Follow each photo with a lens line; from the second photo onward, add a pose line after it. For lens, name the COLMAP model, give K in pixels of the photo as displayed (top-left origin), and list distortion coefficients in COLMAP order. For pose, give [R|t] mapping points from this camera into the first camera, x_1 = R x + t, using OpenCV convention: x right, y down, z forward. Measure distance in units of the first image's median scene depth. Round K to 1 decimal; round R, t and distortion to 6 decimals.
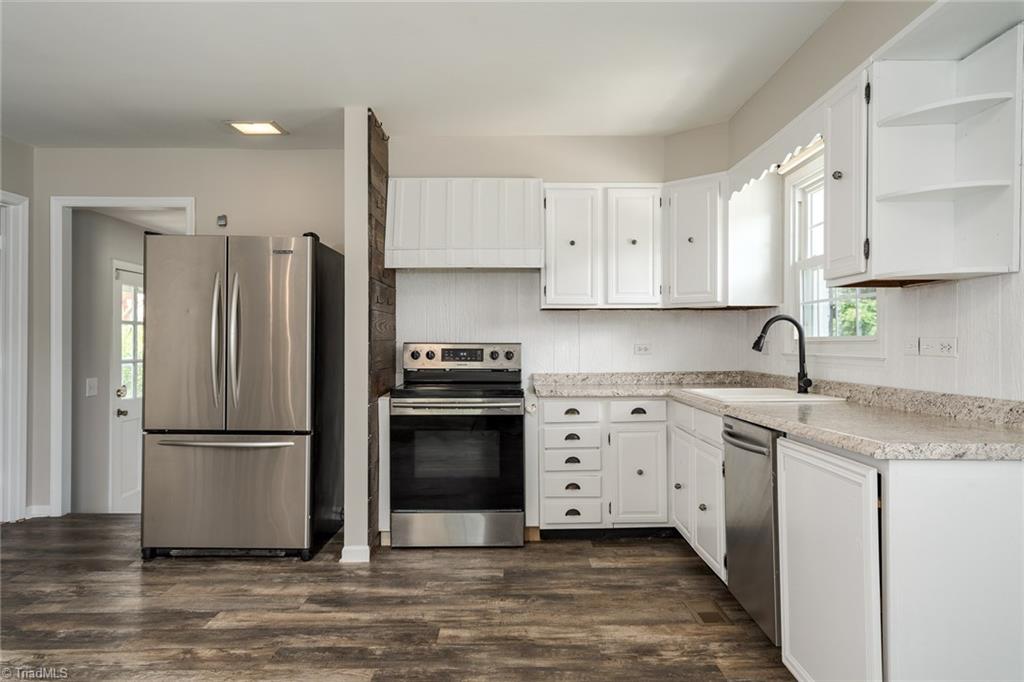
lens RADIAL K [[728.0, 0, 518.0], [0, 728.0, 340.4], [0, 0, 1]] dist [0.020312, 0.002389]
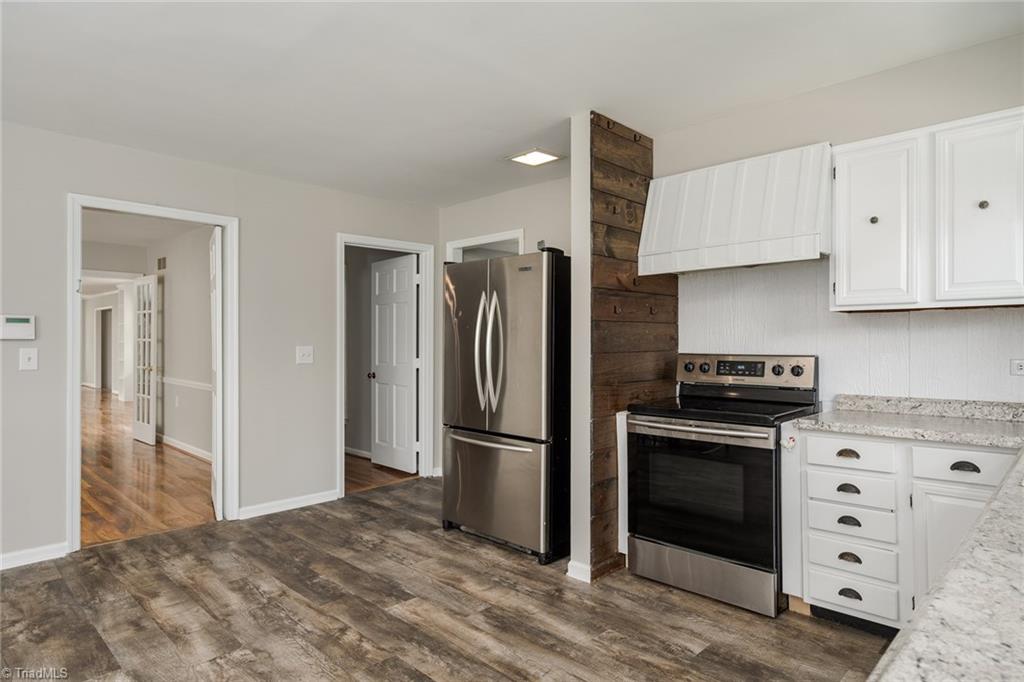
lens RADIAL K [[586.9, 0, 515.8], [0, 586.9, 343.3], [0, 0, 1]] dist [0.005413, 0.002791]
pose [[0.711840, 0.000475, -0.702341, 0.269492], [0.003306, 0.999986, 0.004026, -0.016530], [0.702334, -0.005188, 0.711829, 0.380974]]
